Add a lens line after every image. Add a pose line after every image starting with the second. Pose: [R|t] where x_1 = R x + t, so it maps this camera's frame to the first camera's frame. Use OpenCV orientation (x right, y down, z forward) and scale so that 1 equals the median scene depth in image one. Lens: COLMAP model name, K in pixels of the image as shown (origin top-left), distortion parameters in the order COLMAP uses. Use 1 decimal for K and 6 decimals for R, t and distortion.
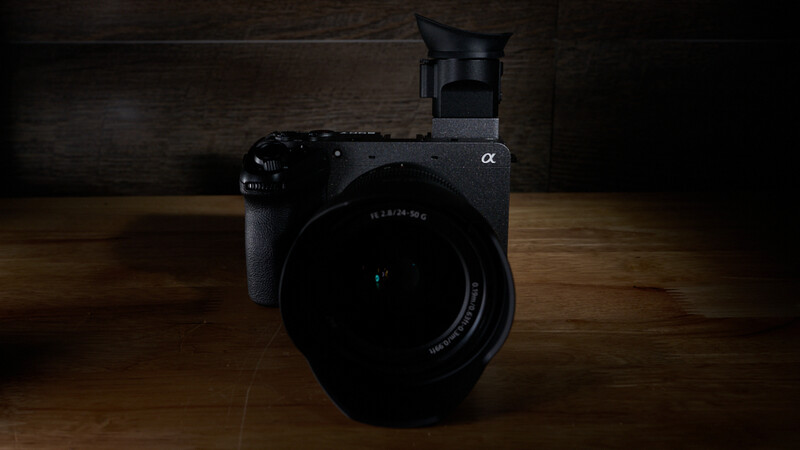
lens RADIAL K [[640.3, 0, 316.2], [0, 640.3, 224.3], [0, 0, 1]] dist [-0.044364, 0.000432]
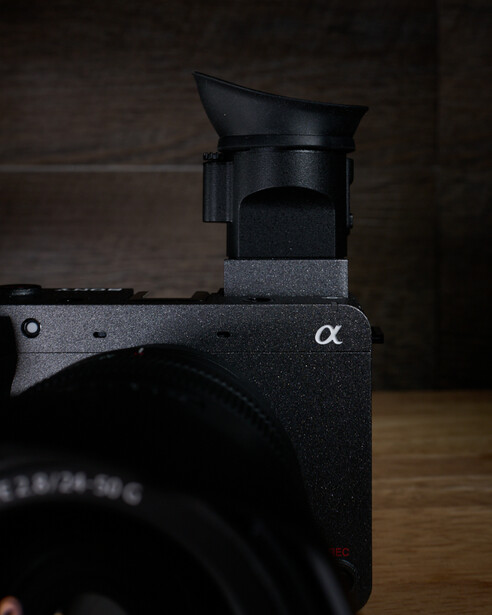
lens RADIAL K [[960.3, 0, 246.0], [0, 960.3, 307.5], [0, 0, 1]] dist [-0.065389, -0.090431]
pose [[0.987935, -0.000464, 0.154866, 0.077253], [0.021511, 0.990713, -0.134261, -0.021874], [-0.153365, 0.135972, 0.978770, 0.233516]]
